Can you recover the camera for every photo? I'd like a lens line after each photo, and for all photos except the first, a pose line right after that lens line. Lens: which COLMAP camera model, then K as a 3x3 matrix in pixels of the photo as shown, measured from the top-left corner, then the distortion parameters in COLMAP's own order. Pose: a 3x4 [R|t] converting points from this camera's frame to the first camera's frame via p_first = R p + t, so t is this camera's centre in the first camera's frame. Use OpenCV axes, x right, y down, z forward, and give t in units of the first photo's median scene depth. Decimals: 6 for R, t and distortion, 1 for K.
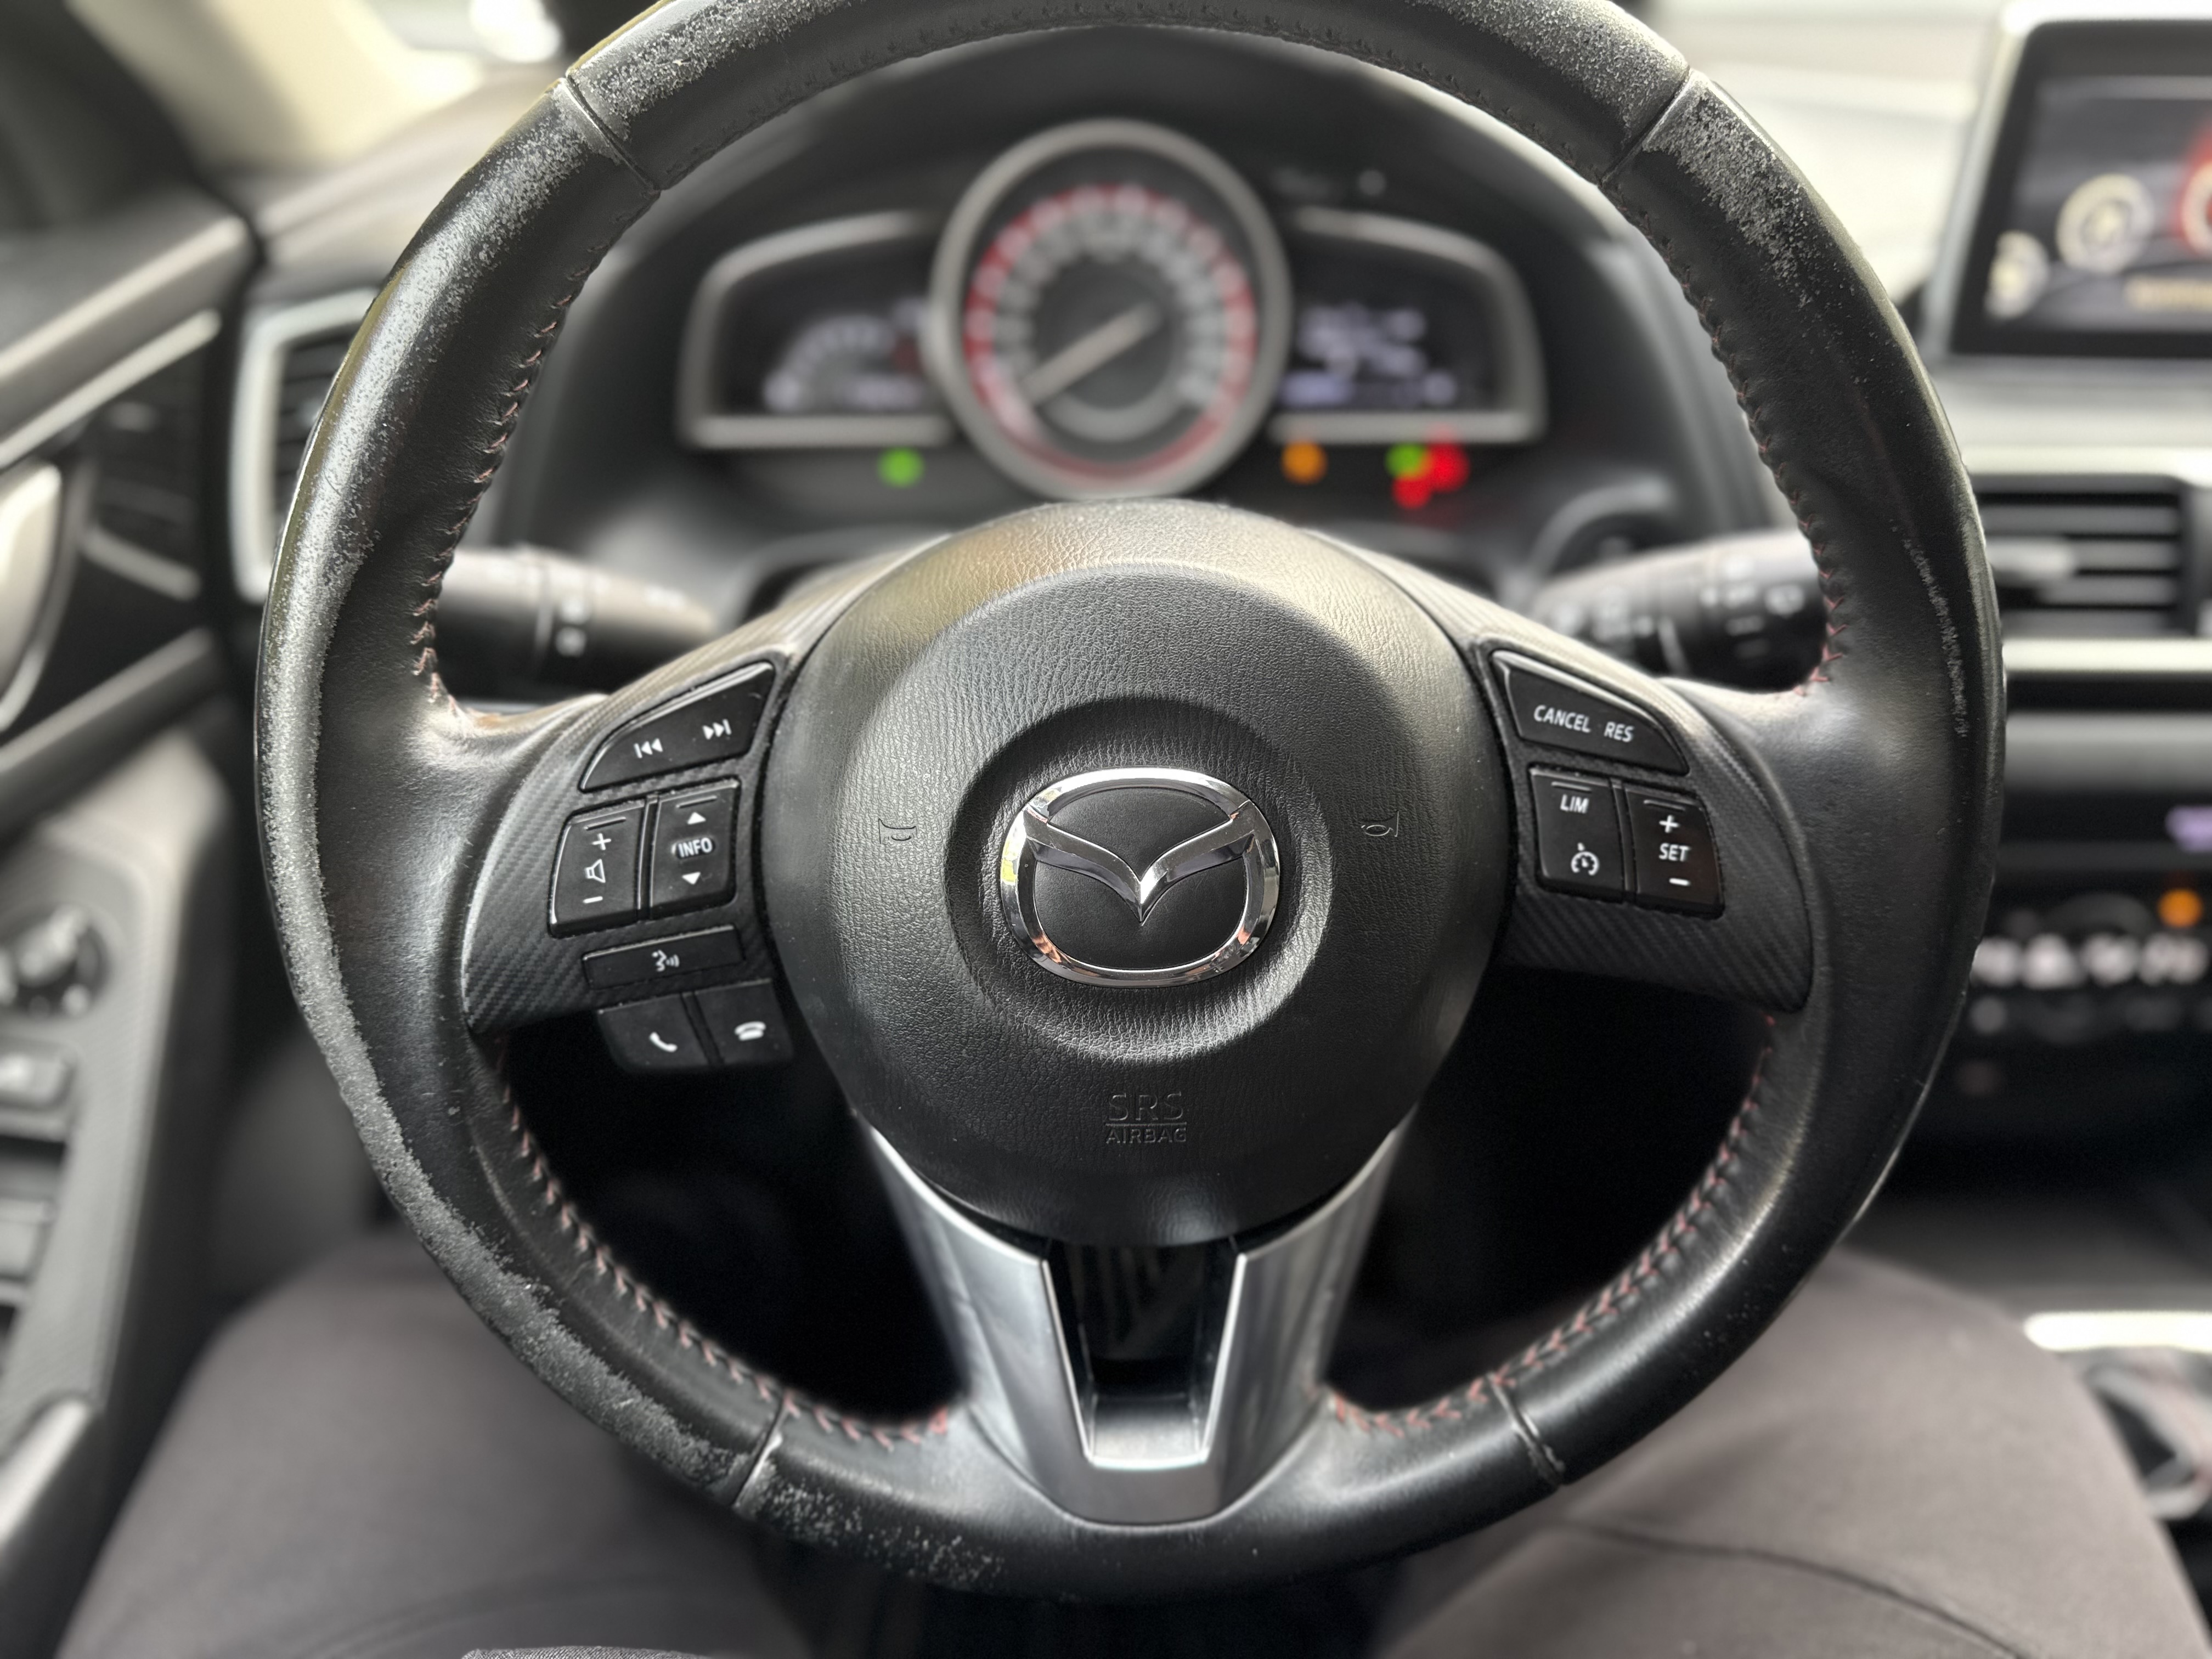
lens RADIAL K [[1662.1, 0, 1098.2], [0, 1662.1, 842.2], [0, 0, 1]] dist [-0.016997, -0.019239]
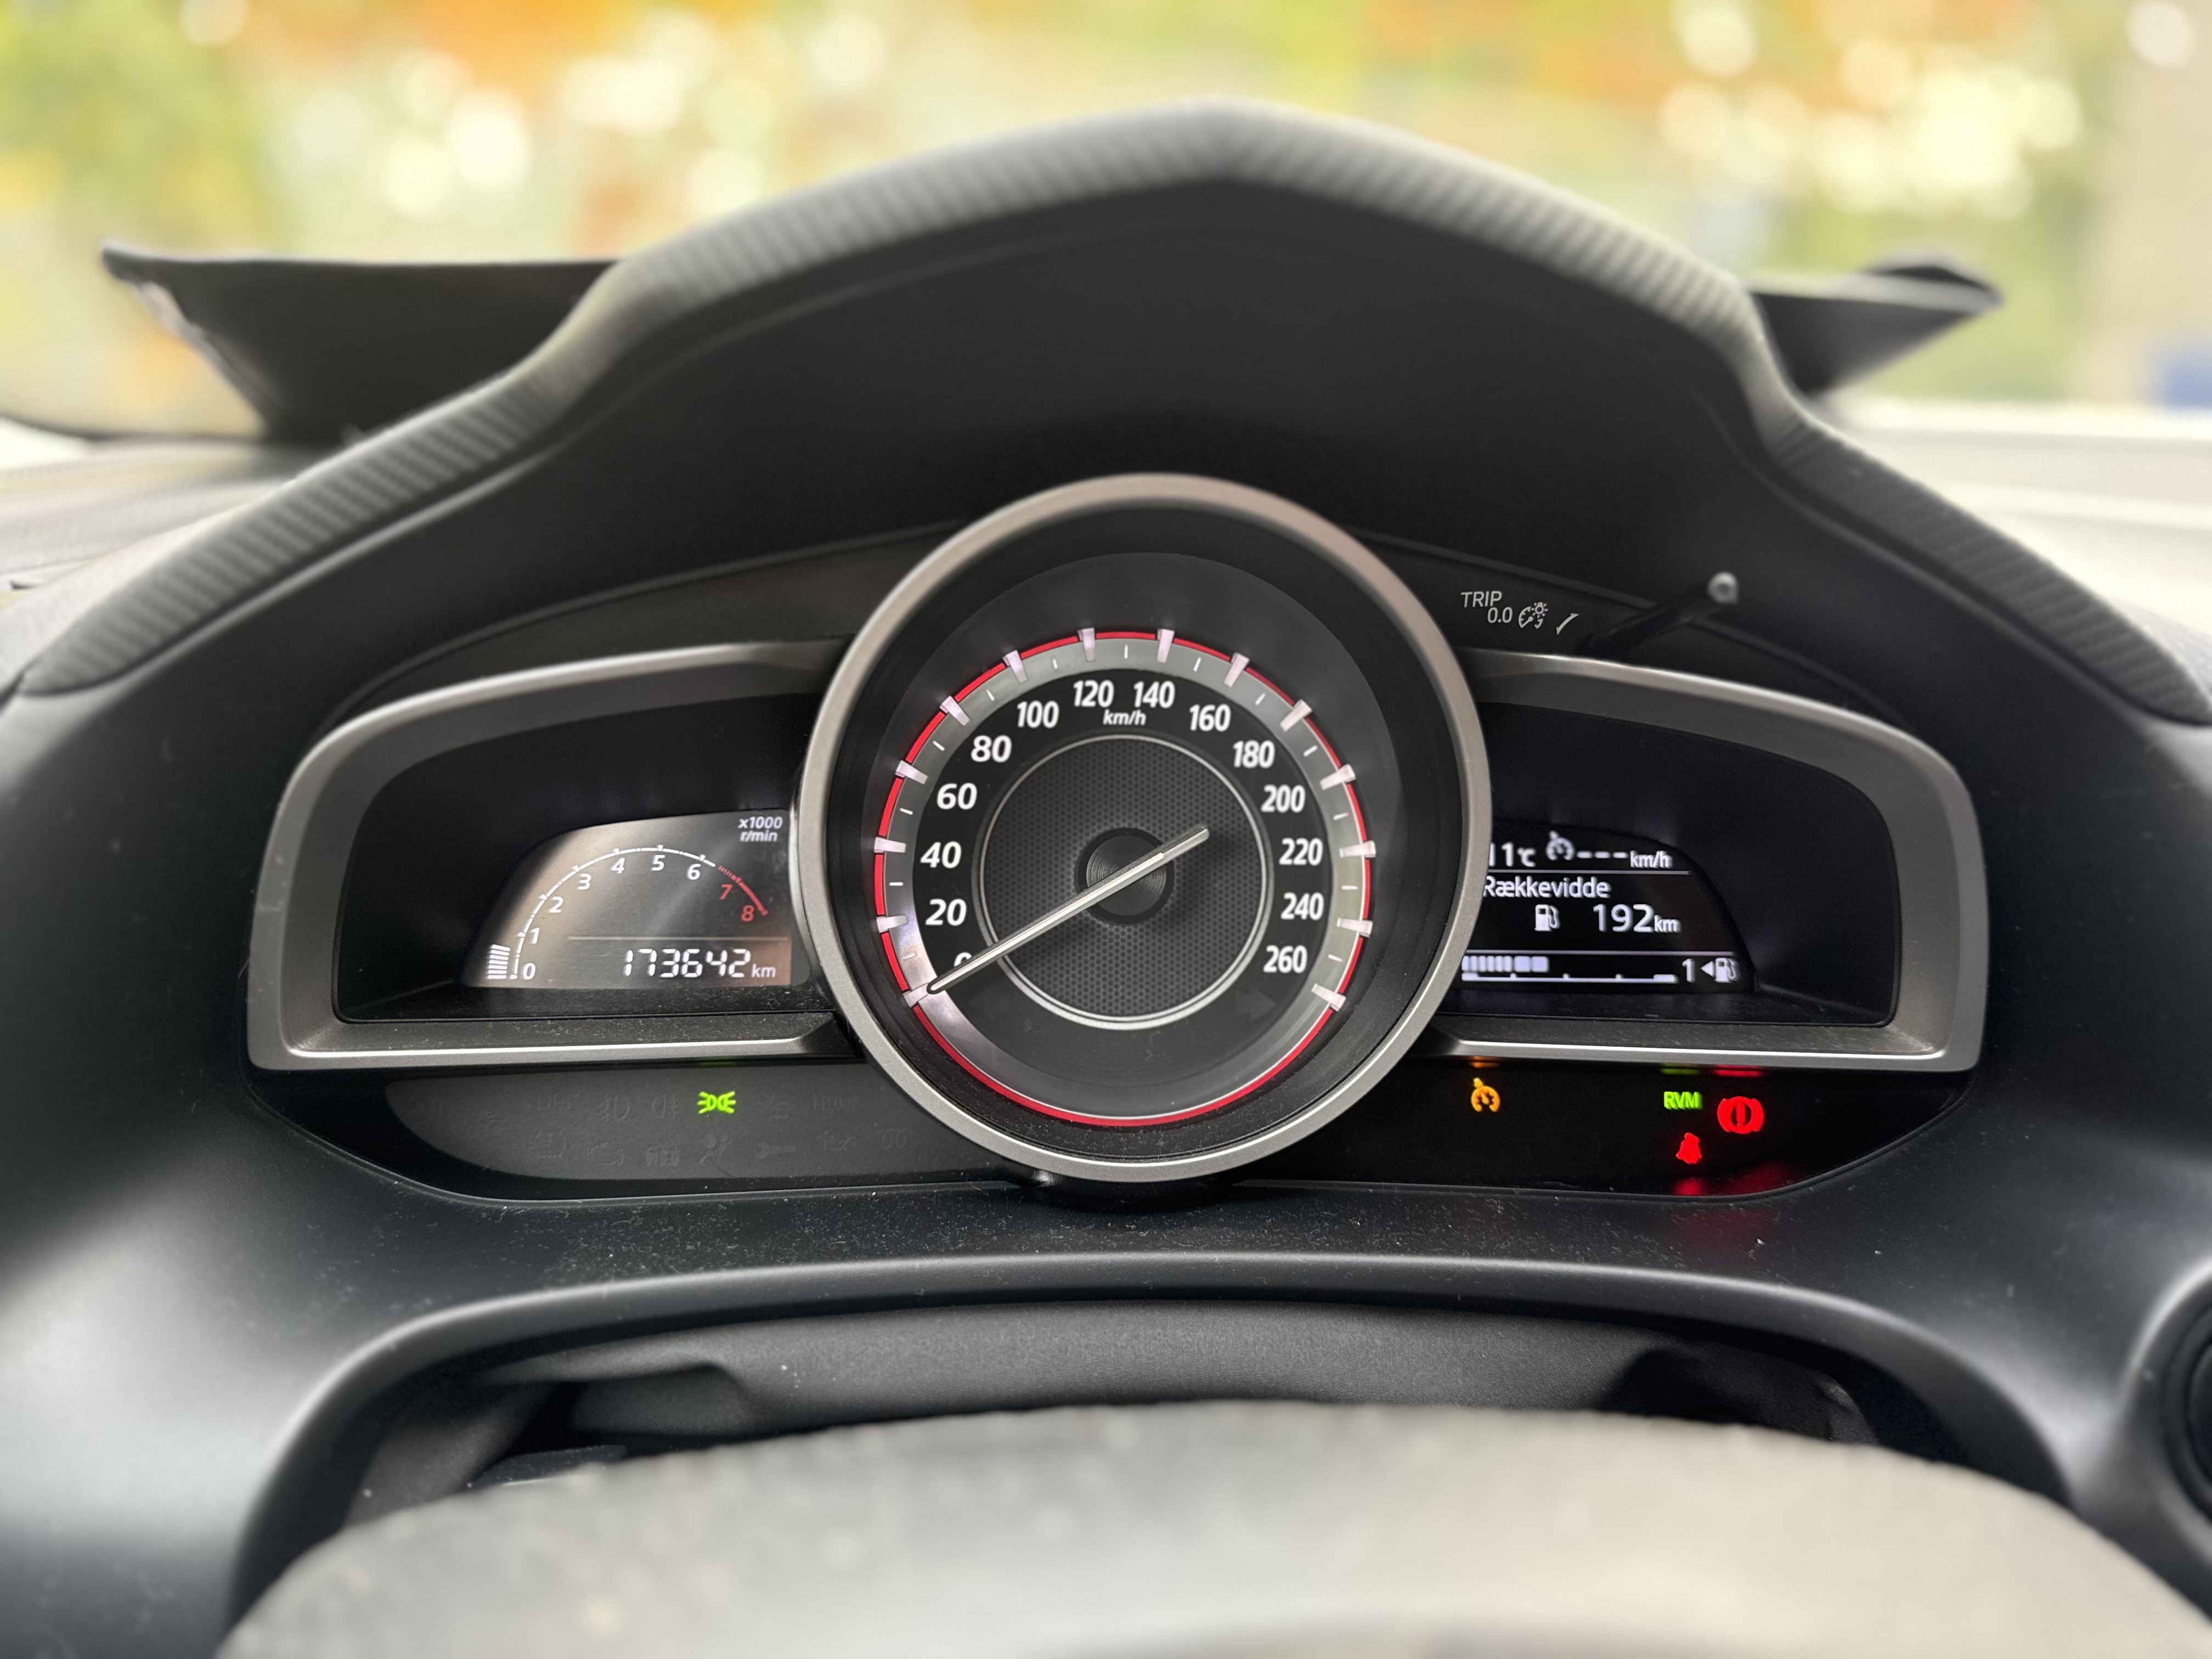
lens RADIAL K [[1515.3, 0, 1111.3], [0, 1515.3, 826.5], [0, 0, 1]] dist [0.001863, -0.004086]
pose [[0.995457, 0.014705, 0.094068, -0.043248], [0.011810, 0.961299, -0.275255, -0.184482], [-0.094475, 0.275116, 0.956758, 0.529926]]
